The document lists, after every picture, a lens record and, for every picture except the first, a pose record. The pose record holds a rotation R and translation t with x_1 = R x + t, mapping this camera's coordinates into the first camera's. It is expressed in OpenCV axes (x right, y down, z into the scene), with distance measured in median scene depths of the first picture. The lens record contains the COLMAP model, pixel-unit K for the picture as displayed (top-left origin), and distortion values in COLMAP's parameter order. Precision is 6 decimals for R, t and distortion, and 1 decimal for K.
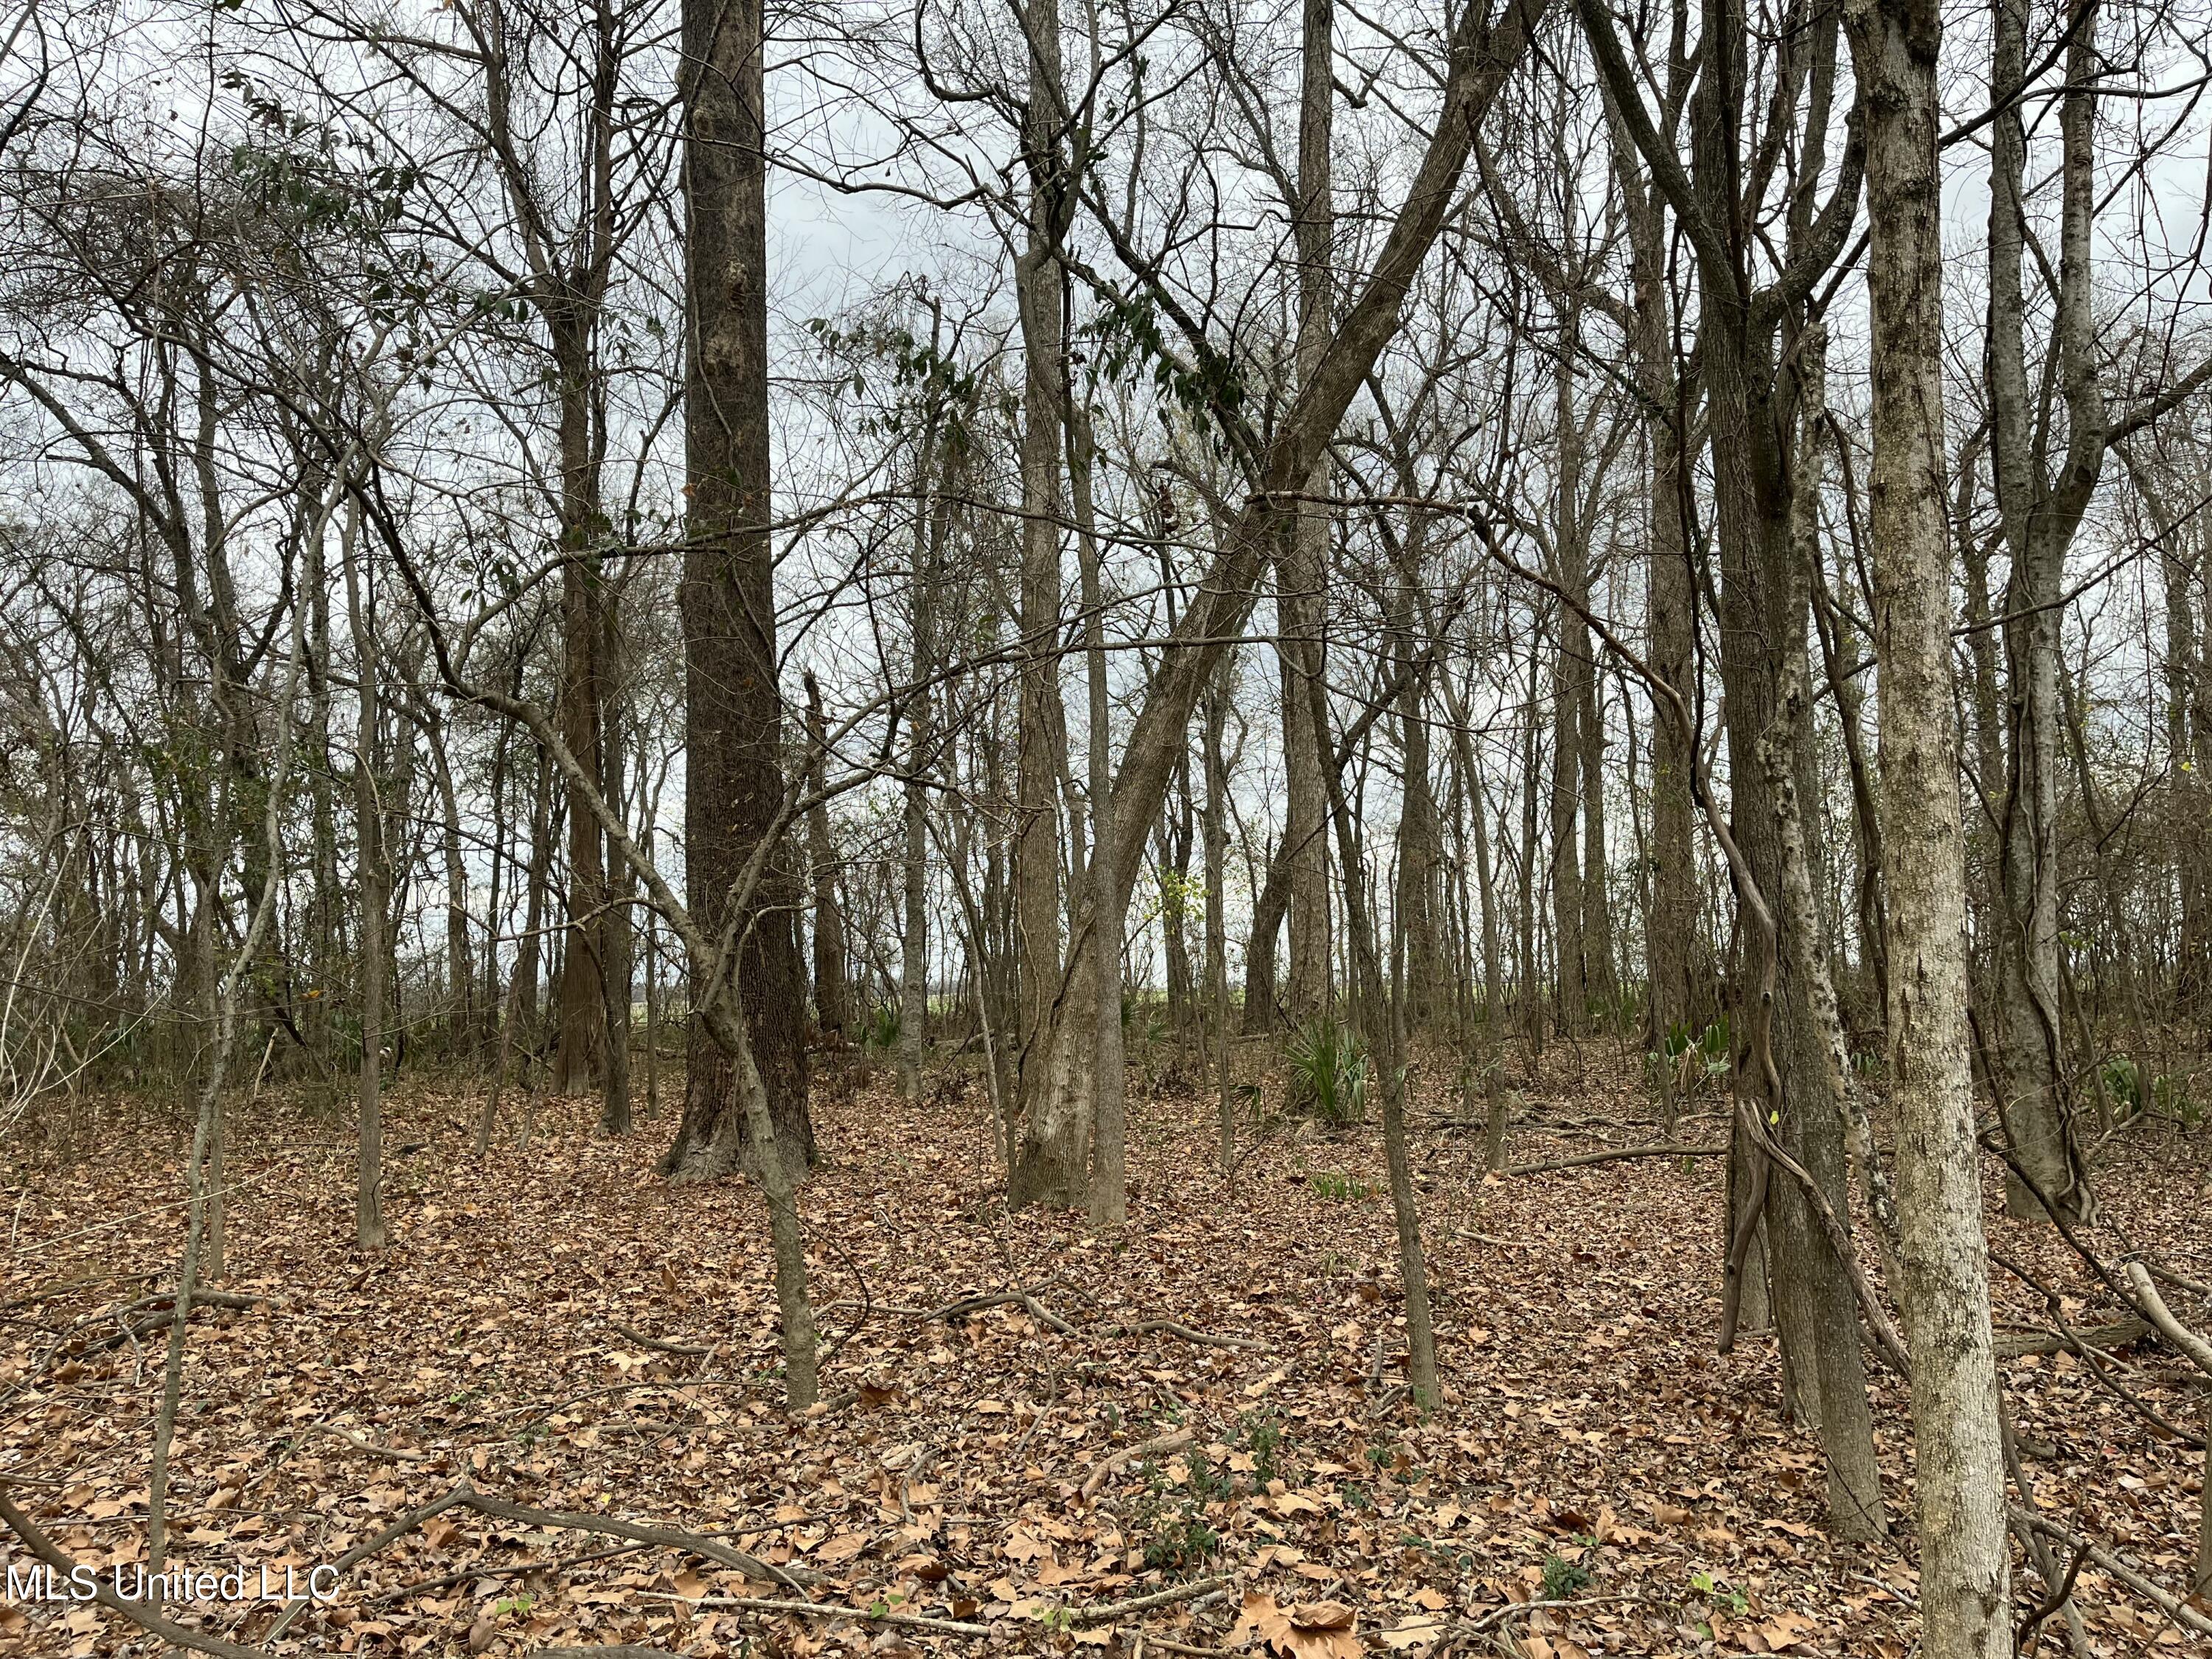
lens RADIAL K [[1677.9, 0, 1116.7], [0, 1677.9, 845.7], [0, 0, 1]] dist [0.110285, -0.149014]
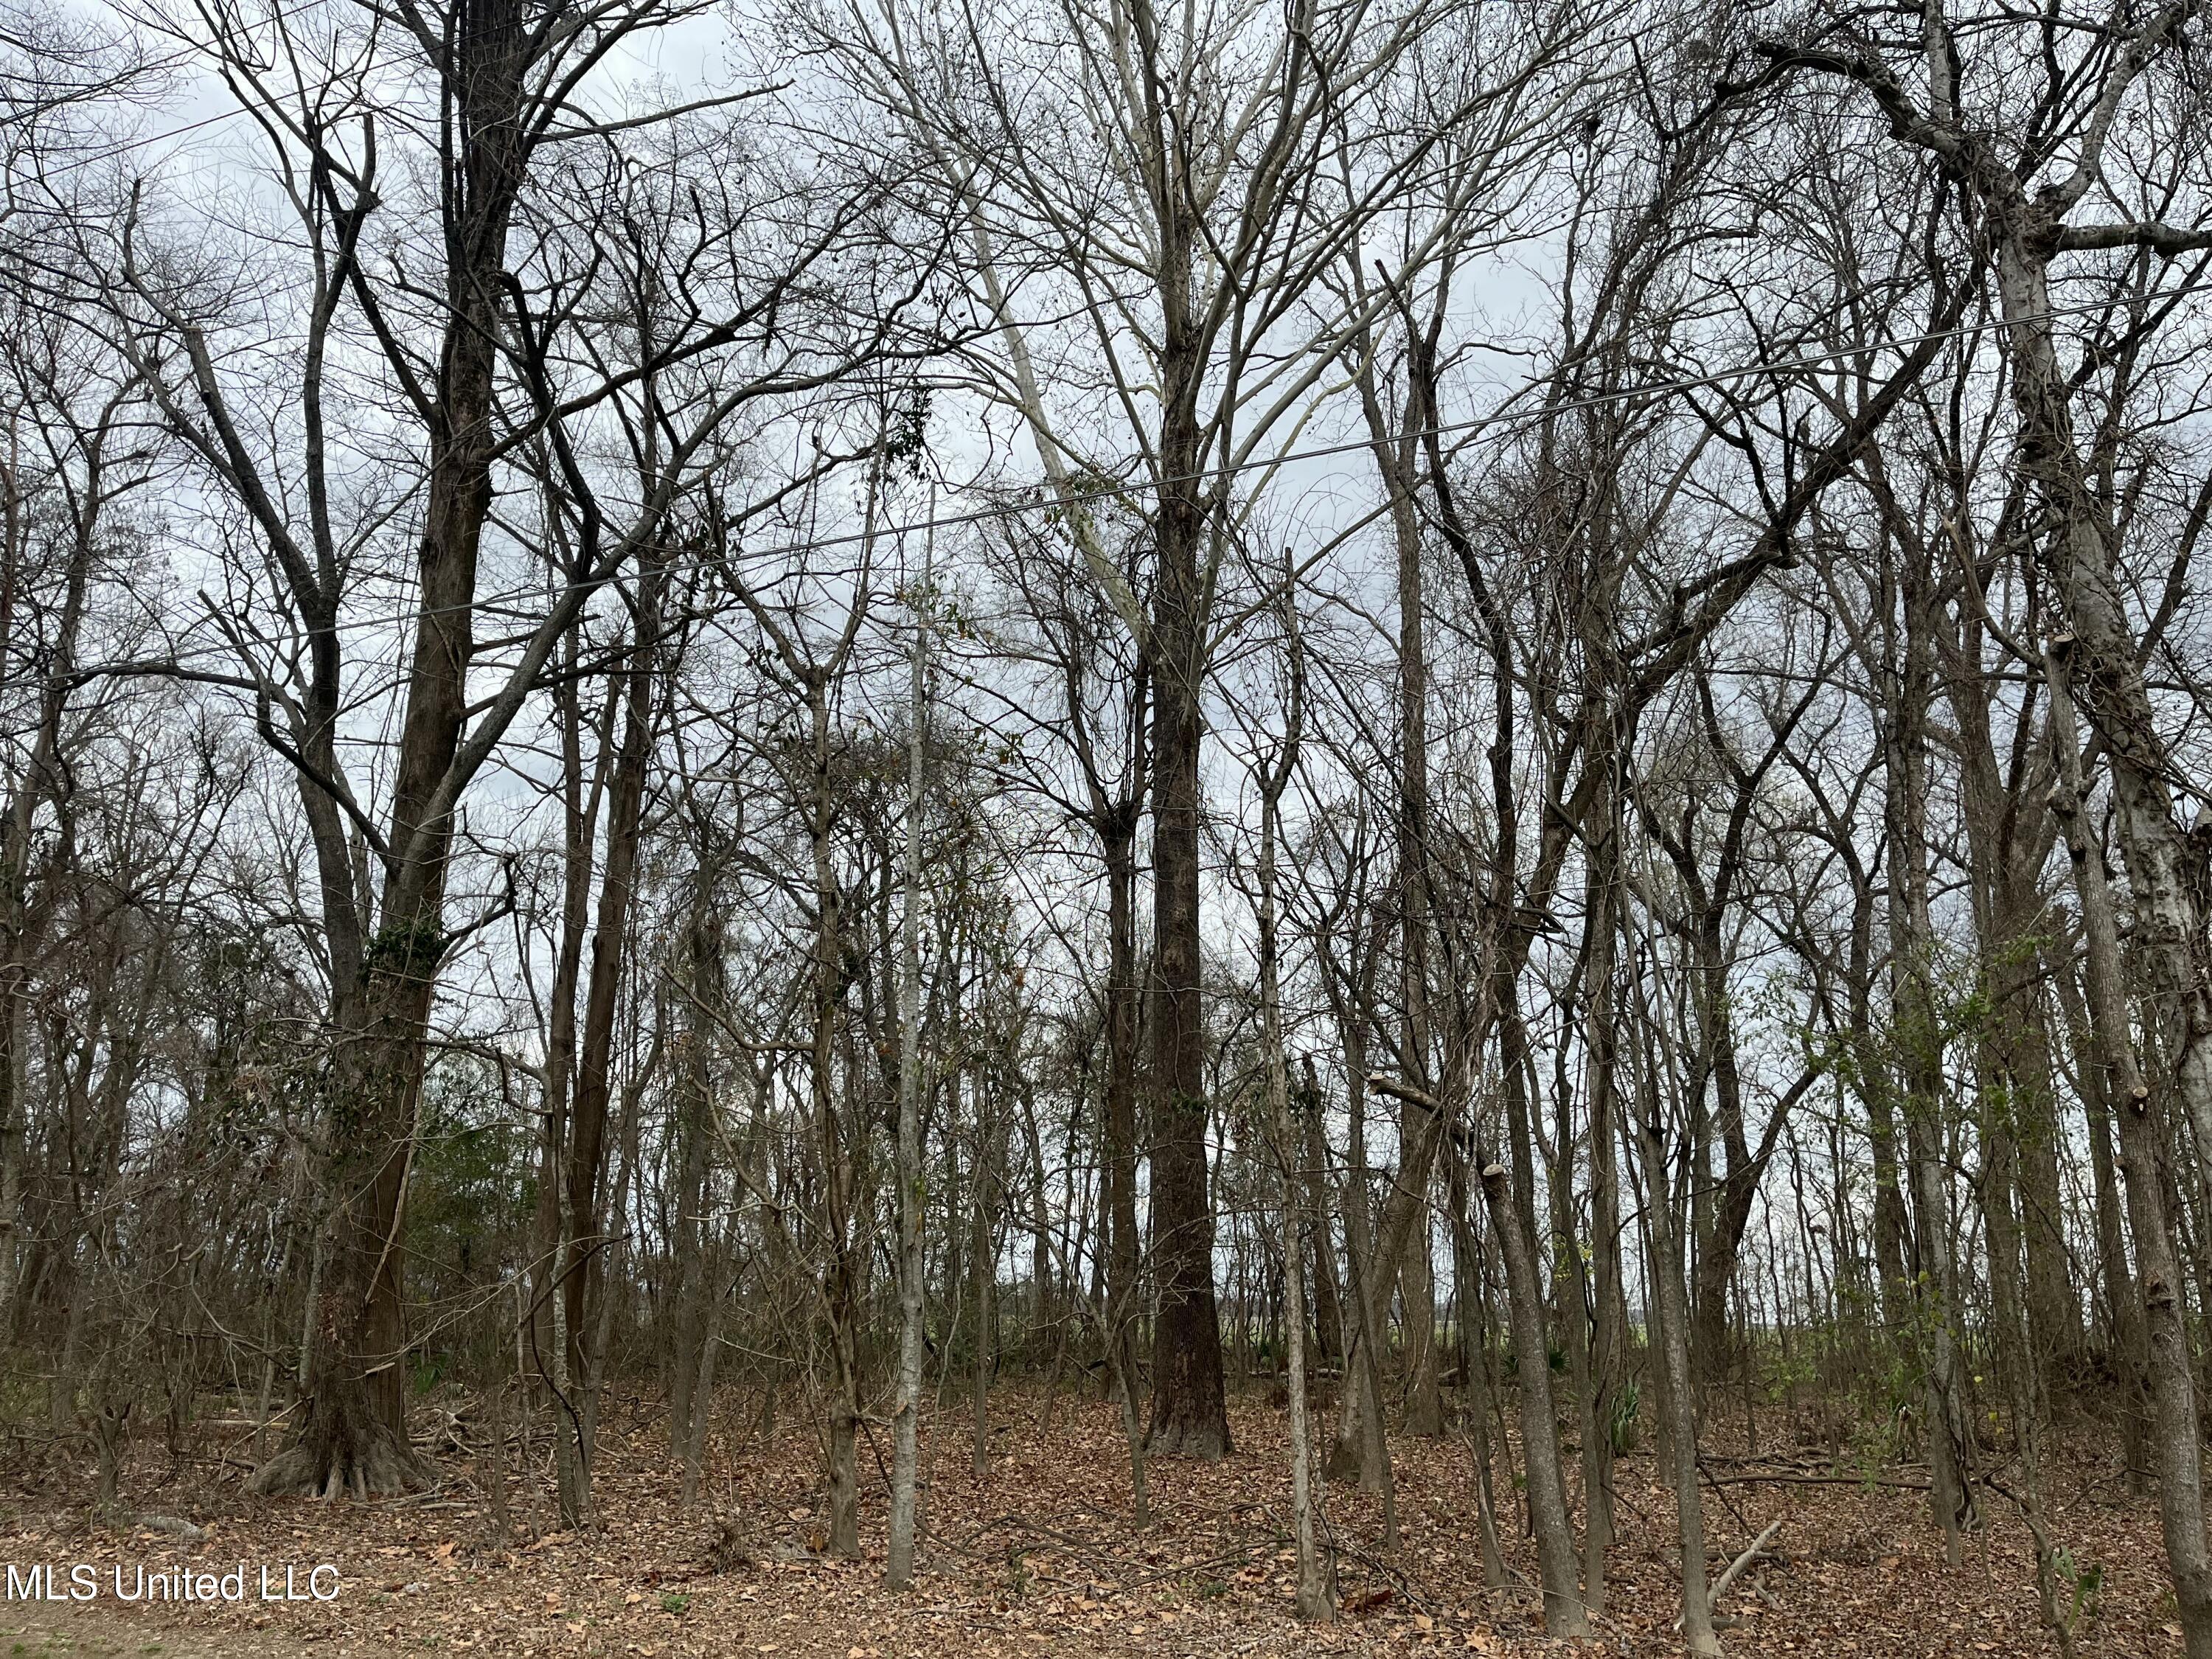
lens RADIAL K [[1677.9, 0, 1116.7], [0, 1677.9, 845.7], [0, 0, 1]] dist [0.110285, -0.149014]
pose [[0.945528, -0.051917, -0.321375, 0.134383], [-0.007034, 0.983713, -0.179611, -0.043700], [0.325465, 0.172087, 0.929762, -0.317452]]
